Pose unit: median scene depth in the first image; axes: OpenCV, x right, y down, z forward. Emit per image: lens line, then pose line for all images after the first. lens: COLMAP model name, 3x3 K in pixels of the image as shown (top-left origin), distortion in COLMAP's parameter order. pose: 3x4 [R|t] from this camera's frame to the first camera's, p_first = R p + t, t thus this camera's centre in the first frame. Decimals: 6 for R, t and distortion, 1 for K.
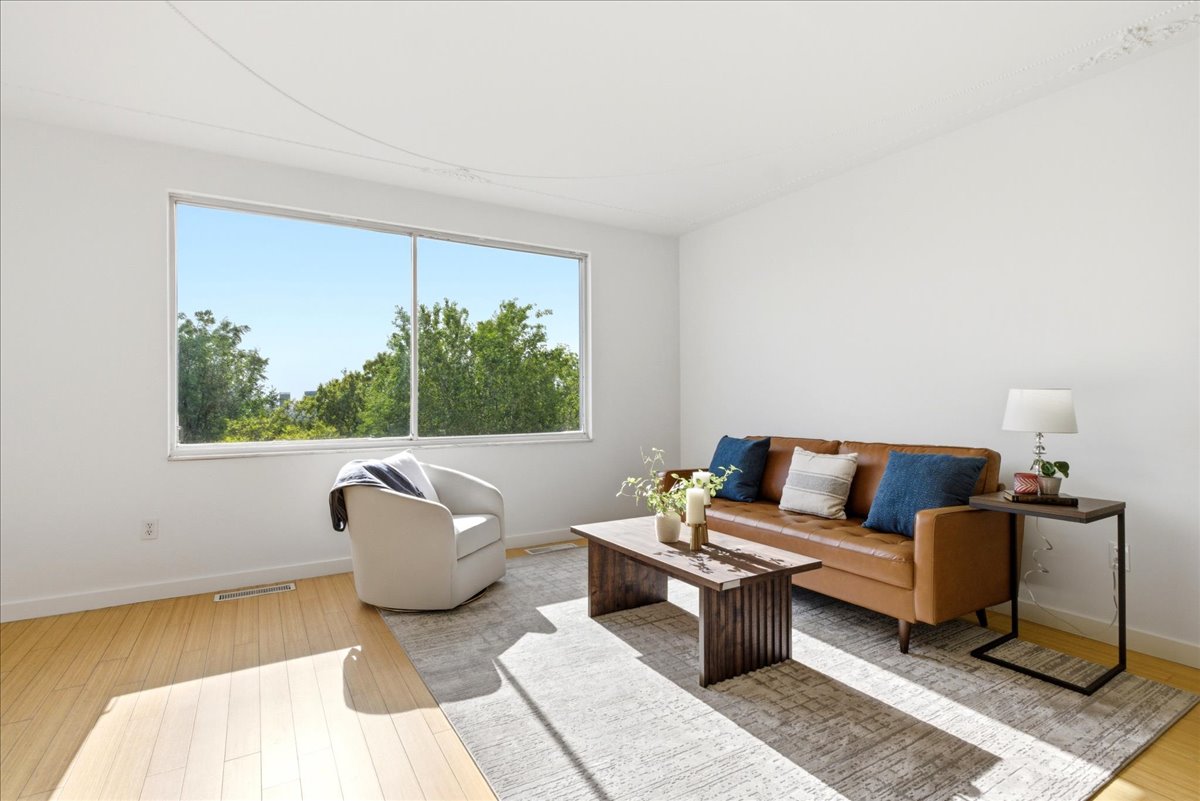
lens RADIAL K [[578.5, 0, 605.2], [0, 578.5, 396.1], [0, 0, 1]] dist [-0.002712, -0.000401]
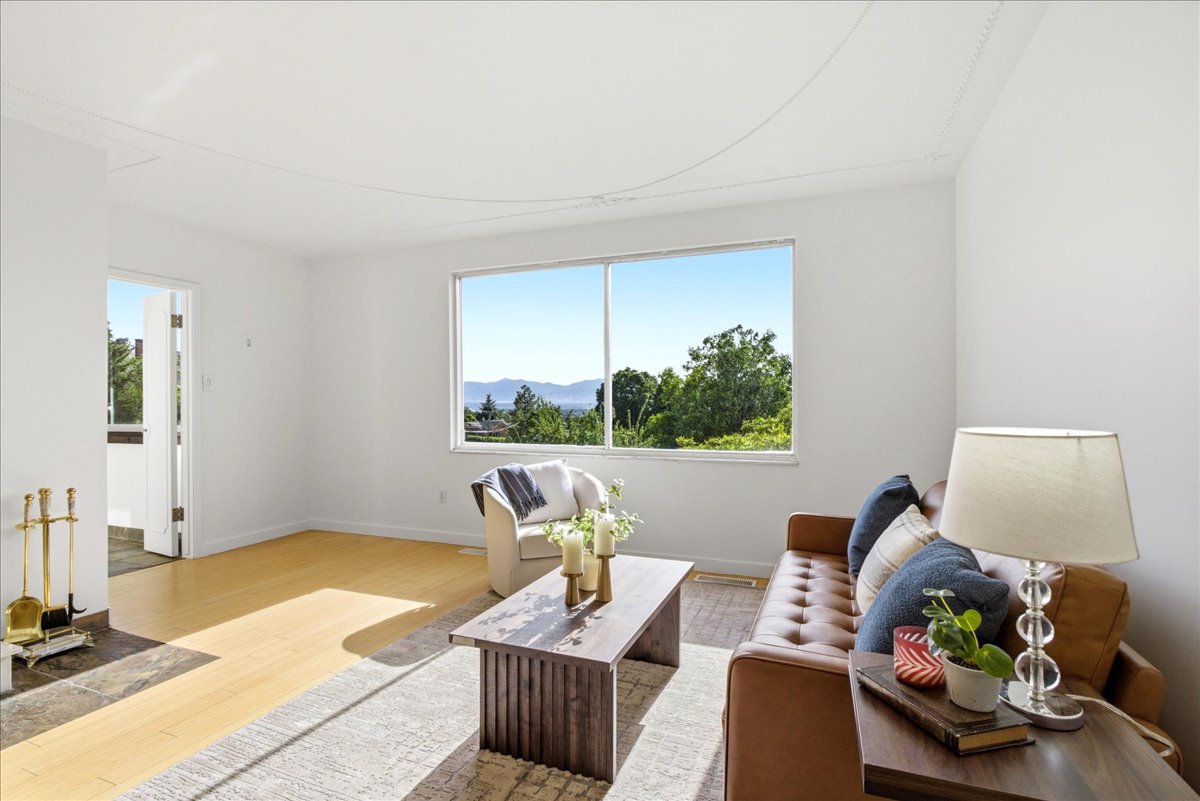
lens RADIAL K [[578.5, 0, 600.9], [0, 578.5, 399.5], [0, 0, 1]] dist [-0.002712, -0.000401]
pose [[0.599189, 0.000225, -0.800608, 0.699061], [0.005336, 0.999977, 0.004274, -0.030796], [0.800590, -0.006833, 0.599173, 0.425538]]
